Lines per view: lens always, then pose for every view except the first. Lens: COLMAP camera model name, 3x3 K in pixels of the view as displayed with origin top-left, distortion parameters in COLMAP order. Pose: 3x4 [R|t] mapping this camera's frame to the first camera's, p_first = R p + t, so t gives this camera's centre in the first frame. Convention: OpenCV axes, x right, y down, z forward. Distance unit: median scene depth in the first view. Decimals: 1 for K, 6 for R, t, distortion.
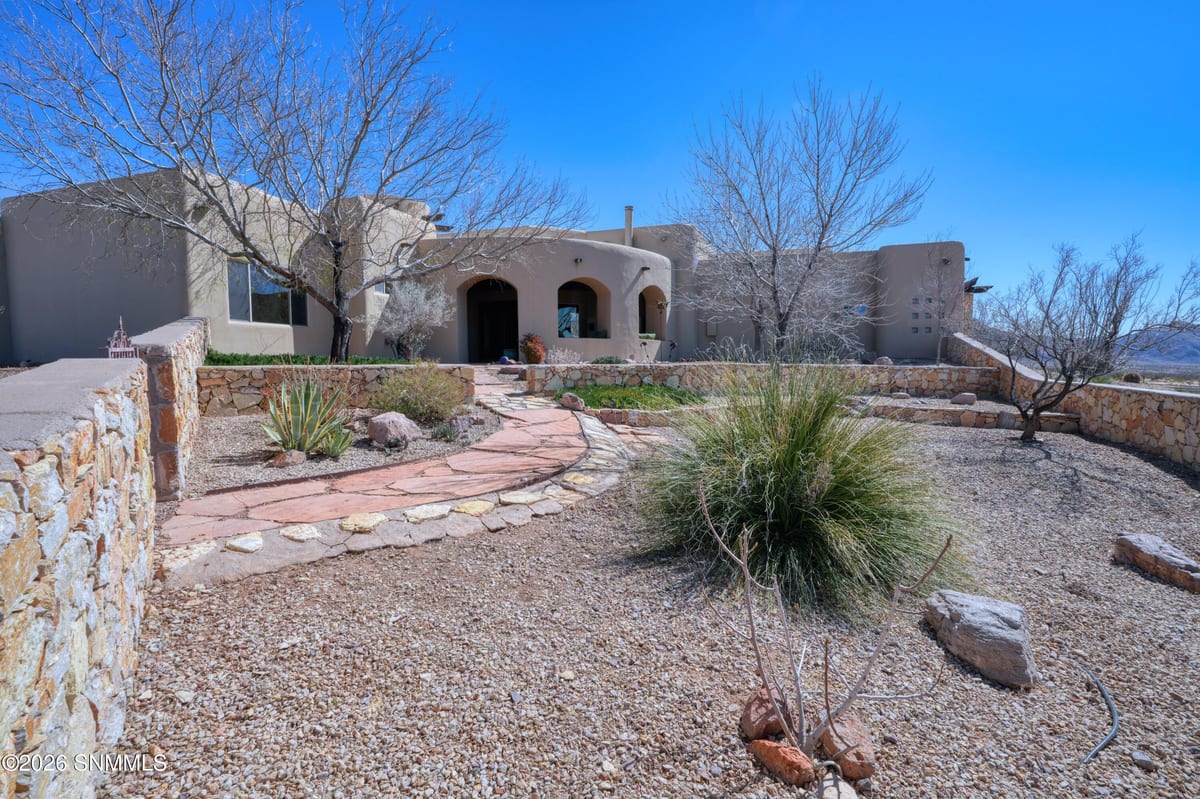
lens RADIAL K [[554.3, 0, 600.0], [0, 554.3, 399.5], [0, 0, 1]] dist [-0.012153, 0.000279]
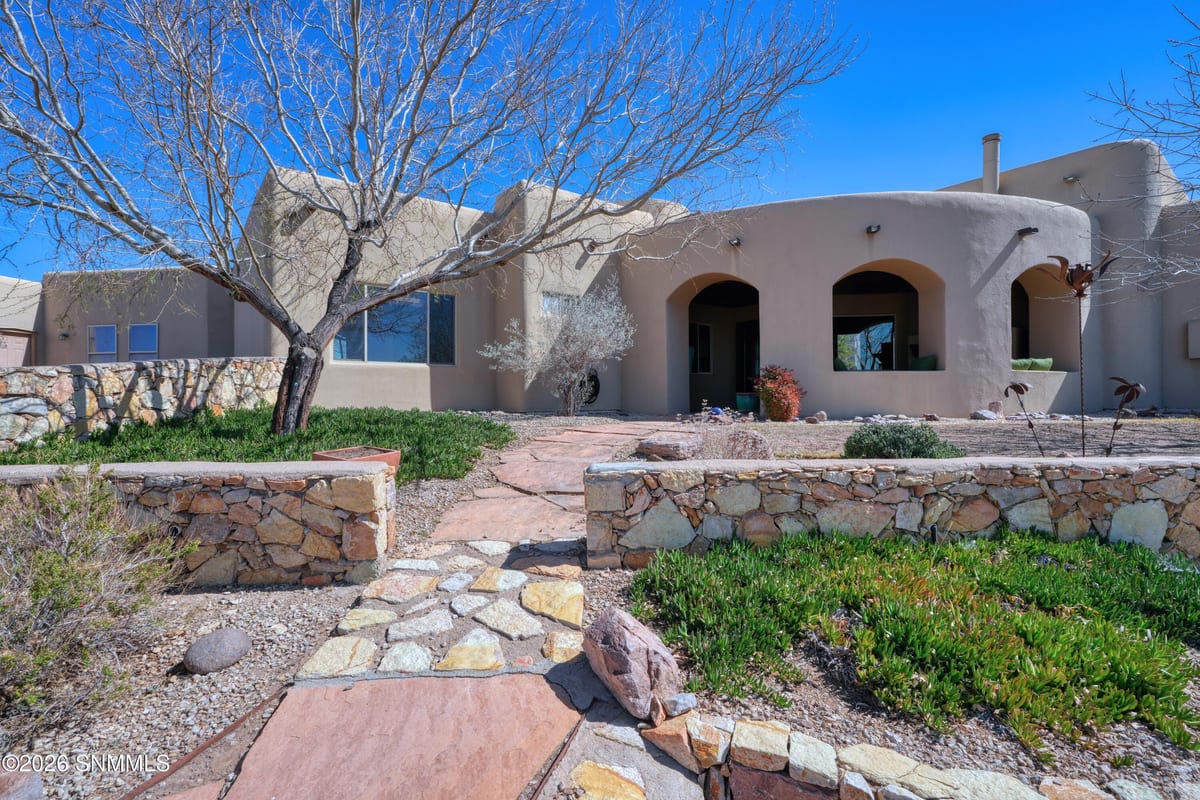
lens RADIAL K [[554.3, 0, 600.0], [0, 554.3, 400.0], [0, 0, 1]] dist [-0.012153, 0.000279]
pose [[0.834513, 0.007014, -0.550944, 0.036898], [-0.038165, 0.998253, -0.045100, -0.048960], [0.549665, 0.058663, 0.833323, 0.408817]]
